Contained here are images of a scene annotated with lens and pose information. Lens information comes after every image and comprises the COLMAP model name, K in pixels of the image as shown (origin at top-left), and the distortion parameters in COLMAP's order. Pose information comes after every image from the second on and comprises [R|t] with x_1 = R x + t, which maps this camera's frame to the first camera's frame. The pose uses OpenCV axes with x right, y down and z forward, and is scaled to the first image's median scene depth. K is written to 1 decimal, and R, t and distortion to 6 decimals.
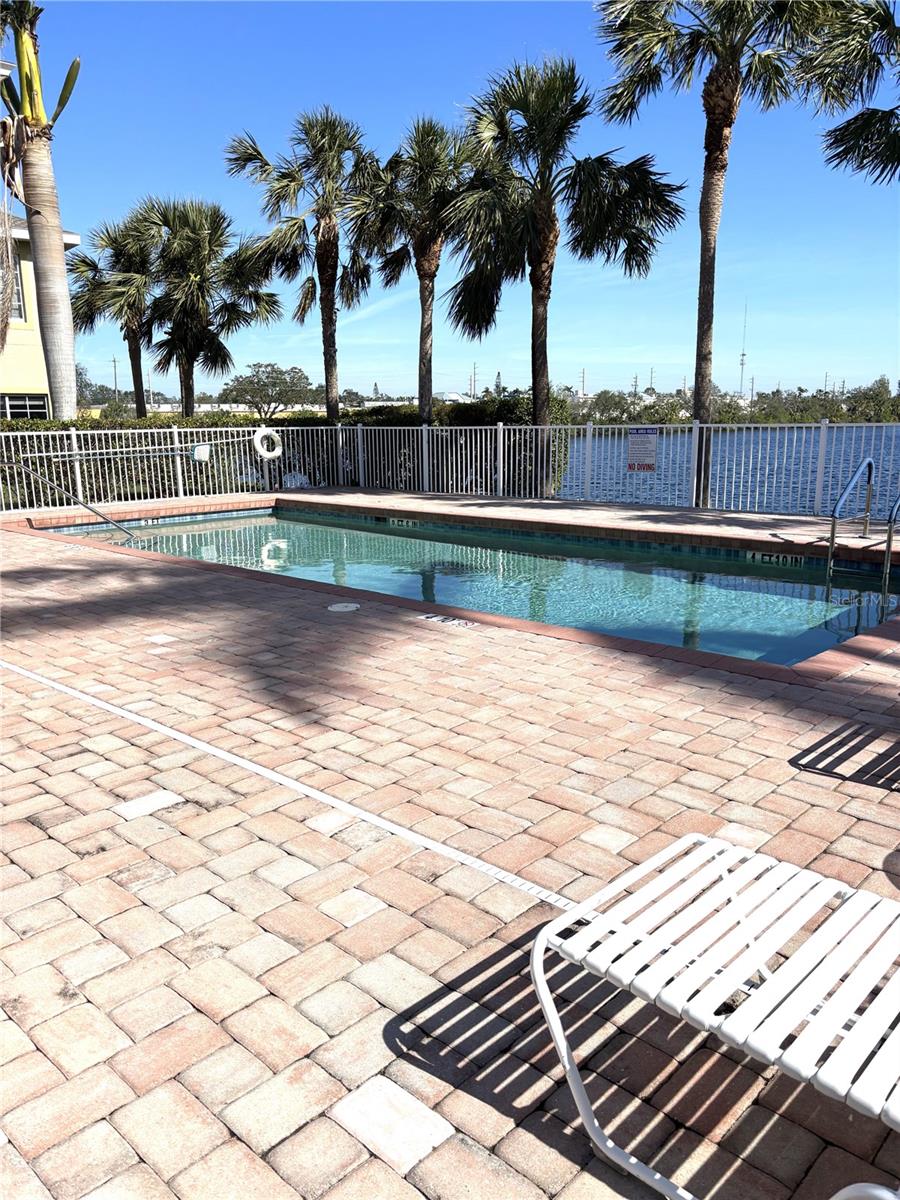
lens RADIAL K [[910.0, 0, 447.4], [0, 910.0, 595.5], [0, 0, 1]] dist [0.065254, -0.014682]
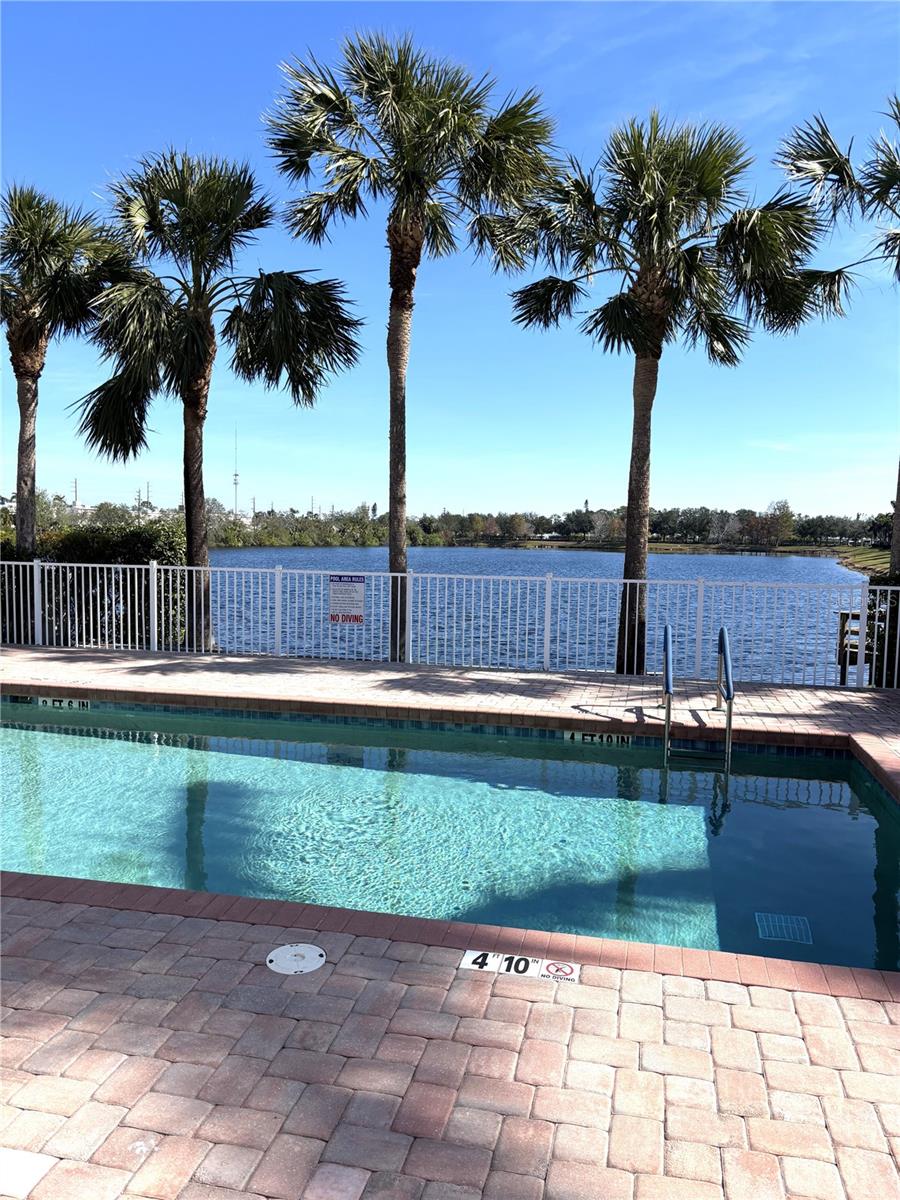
lens RADIAL K [[910.0, 0, 448.9], [0, 910.0, 611.6], [0, 0, 1]] dist [0.065254, -0.014682]
pose [[0.866946, -0.014154, 0.498200, -0.138005], [0.068190, 0.993565, -0.090435, -0.061747], [-0.493714, 0.112375, 0.862333, 0.198081]]
